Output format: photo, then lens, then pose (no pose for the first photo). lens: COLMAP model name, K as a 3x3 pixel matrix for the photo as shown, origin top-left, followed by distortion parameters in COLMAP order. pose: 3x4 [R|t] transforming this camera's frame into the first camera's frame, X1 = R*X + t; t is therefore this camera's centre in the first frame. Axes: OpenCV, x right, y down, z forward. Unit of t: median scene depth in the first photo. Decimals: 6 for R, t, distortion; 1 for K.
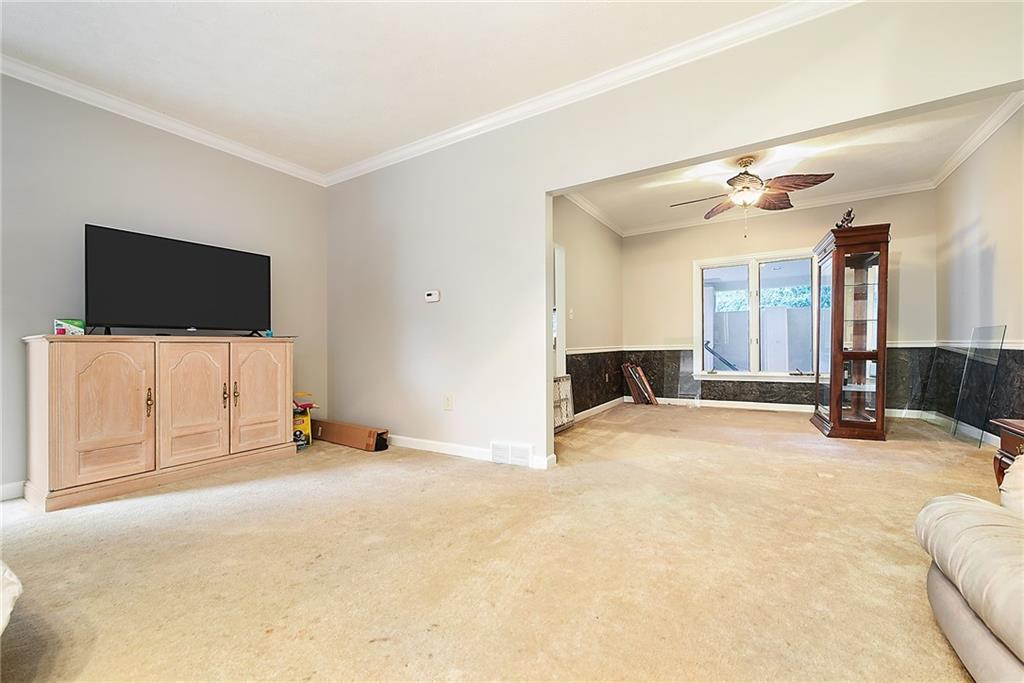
lens RADIAL K [[407.1, 0, 531.0], [0, 407.1, 356.9], [0, 0, 1]] dist [0.002968, 0.000439]
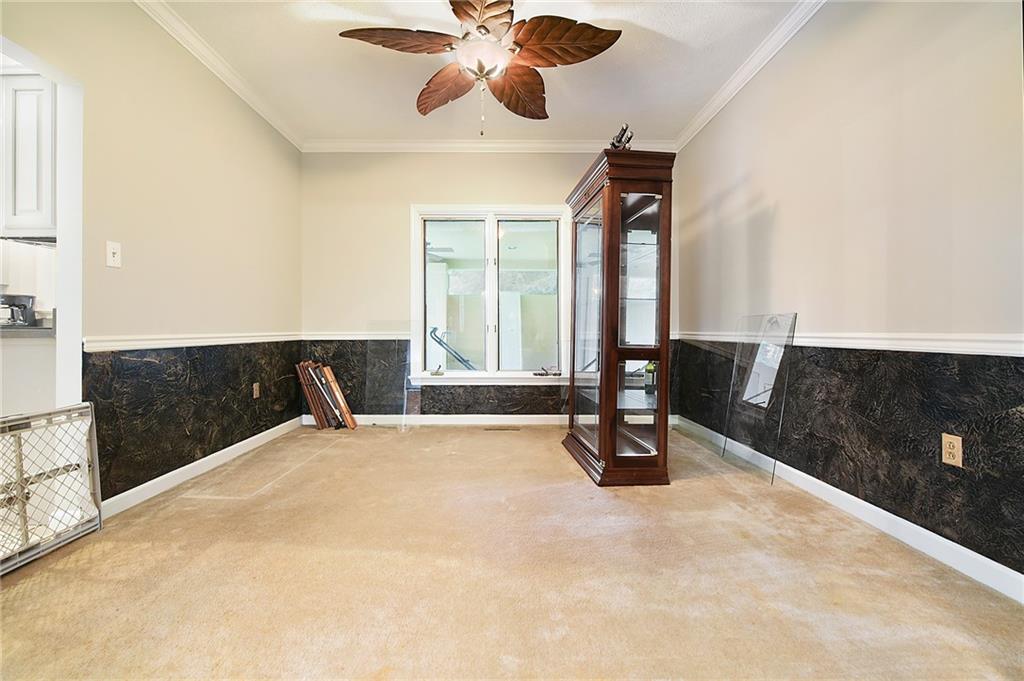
lens RADIAL K [[414.4, 0, 512.9], [0, 414.4, 341.7], [0, 0, 1]] dist [0.001198, 0.000098]
pose [[0.845158, 0.003195, 0.534508, 0.194853], [-0.000989, 0.999990, -0.004414, -0.012491], [-0.534516, 0.003201, 0.845152, 0.372775]]
